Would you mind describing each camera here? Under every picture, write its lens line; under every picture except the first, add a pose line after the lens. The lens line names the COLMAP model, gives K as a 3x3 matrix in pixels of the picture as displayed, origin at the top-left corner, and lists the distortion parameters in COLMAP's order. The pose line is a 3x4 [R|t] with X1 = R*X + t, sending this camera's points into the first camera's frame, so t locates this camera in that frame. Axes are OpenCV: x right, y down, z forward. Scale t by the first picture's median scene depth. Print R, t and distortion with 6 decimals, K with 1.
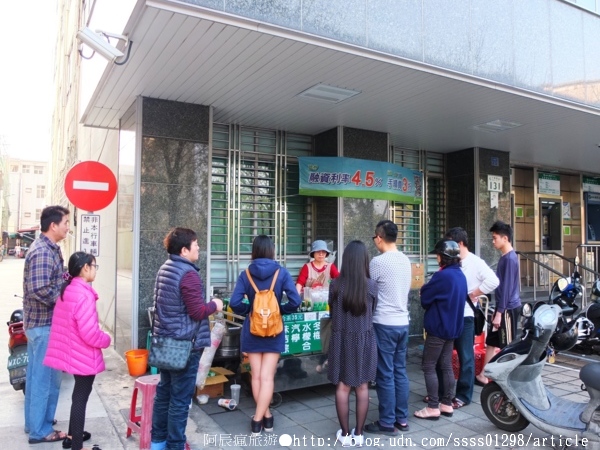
lens RADIAL K [[476.7, 0, 296.0], [0, 476.7, 221.8], [0, 0, 1]] dist [-0.060898, 0.002656]
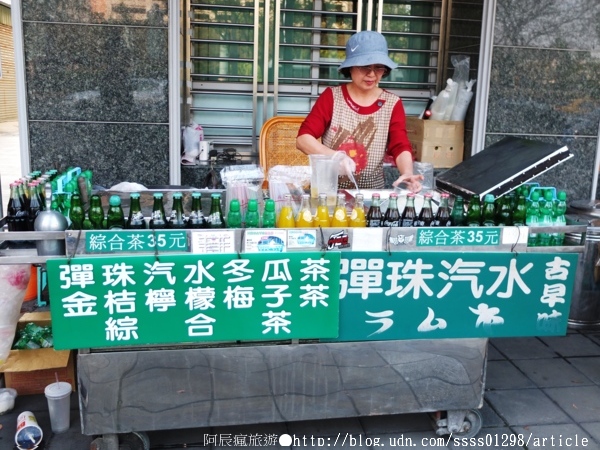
lens RADIAL K [[519.2, 0, 297.9], [0, 519.2, 224.9], [0, 0, 1]] dist [-0.013826, -0.004821]
pose [[0.923097, 0.108402, -0.368973, 0.159613], [0.000017, 0.959439, 0.281918, 0.067218], [0.384568, -0.260244, 0.885653, 0.537638]]
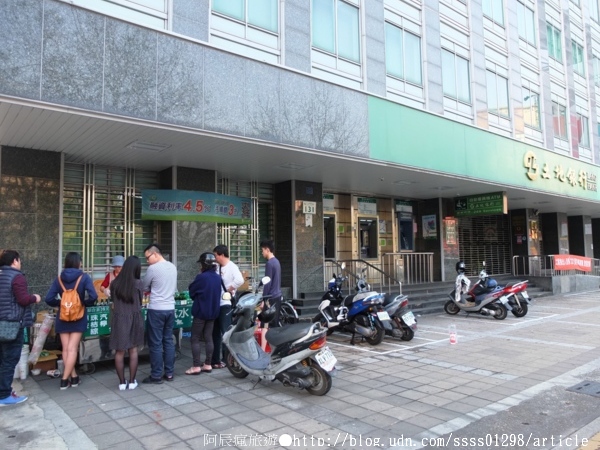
lens RADIAL K [[458.6, 0, 299.5], [0, 458.6, 223.6], [0, 0, 1]] dist [-0.044837, 0.027640]
pose [[0.986211, -0.010958, 0.165132, 0.264678], [0.014887, 0.999634, -0.022573, -0.012642], [-0.164824, 0.024720, 0.986013, -0.335955]]
